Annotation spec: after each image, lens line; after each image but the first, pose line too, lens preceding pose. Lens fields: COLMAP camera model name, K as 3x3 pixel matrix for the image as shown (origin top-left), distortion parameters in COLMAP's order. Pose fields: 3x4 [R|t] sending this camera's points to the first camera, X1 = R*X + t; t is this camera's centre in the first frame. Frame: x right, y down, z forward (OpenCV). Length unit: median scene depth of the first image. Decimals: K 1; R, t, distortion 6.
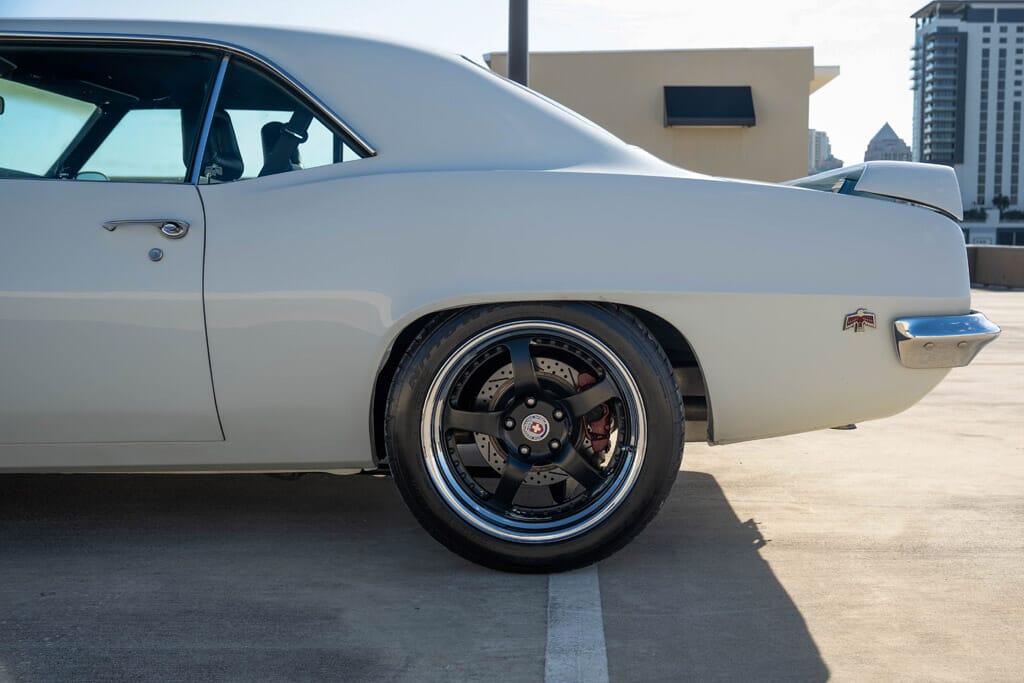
lens RADIAL K [[1010.9, 0, 512.0], [0, 1010.9, 341.5], [0, 0, 1]] dist [-0.004919, 0.002925]
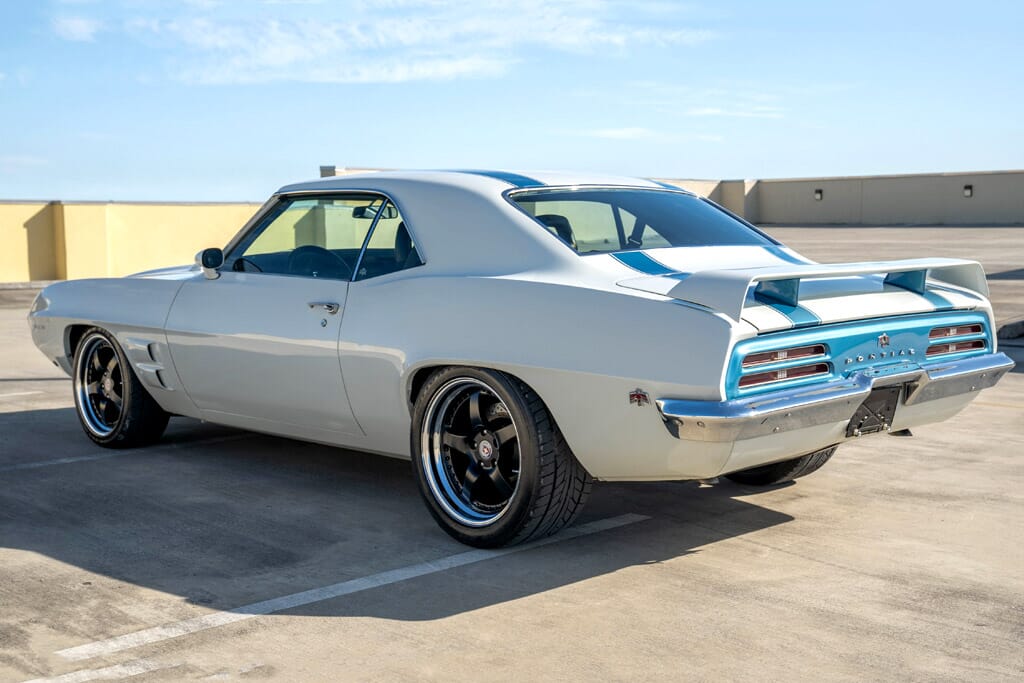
lens RADIAL K [[1052.0, 0, 512.0], [0, 1052.0, 341.5], [0, 0, 1]] dist [0.003429, 0.158566]
pose [[0.747940, 0.056112, -0.661390, 1.067310], [-0.054239, 0.998255, 0.023355, -0.110646], [0.661546, 0.018404, 0.749678, -0.129880]]
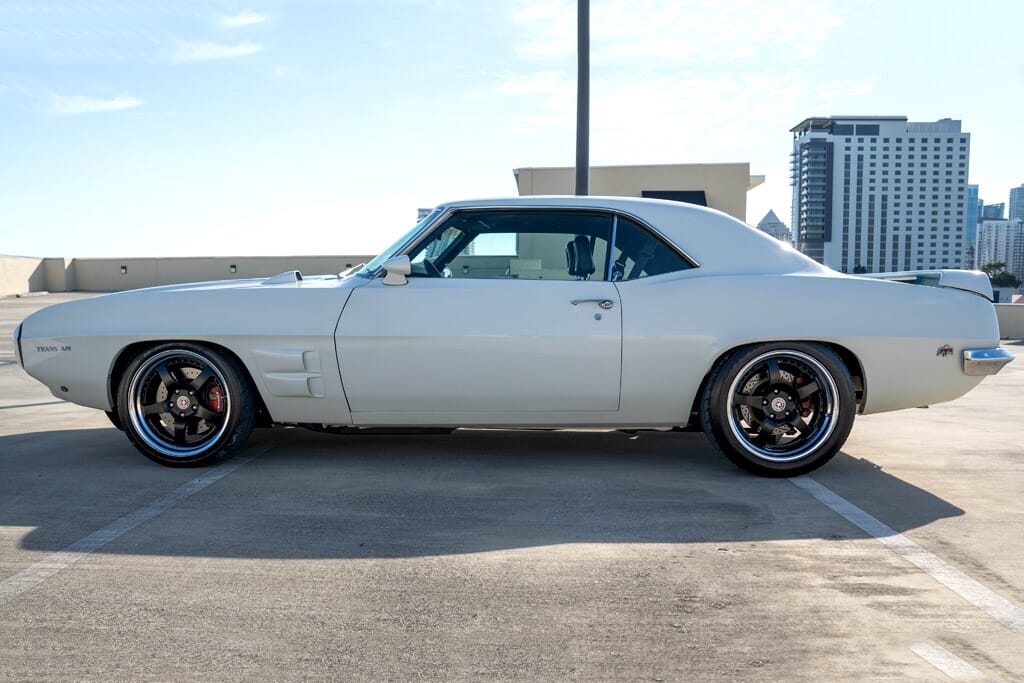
lens RADIAL K [[713.3, 0, 510.4], [0, 713.3, 374.4], [0, 0, 1]] dist [-0.034439, 0.000785]
pose [[0.999065, 0.004377, -0.043004, -0.447833], [-0.004206, 0.999983, 0.004065, 0.023196], [0.043021, -0.003880, 0.999067, -0.417066]]
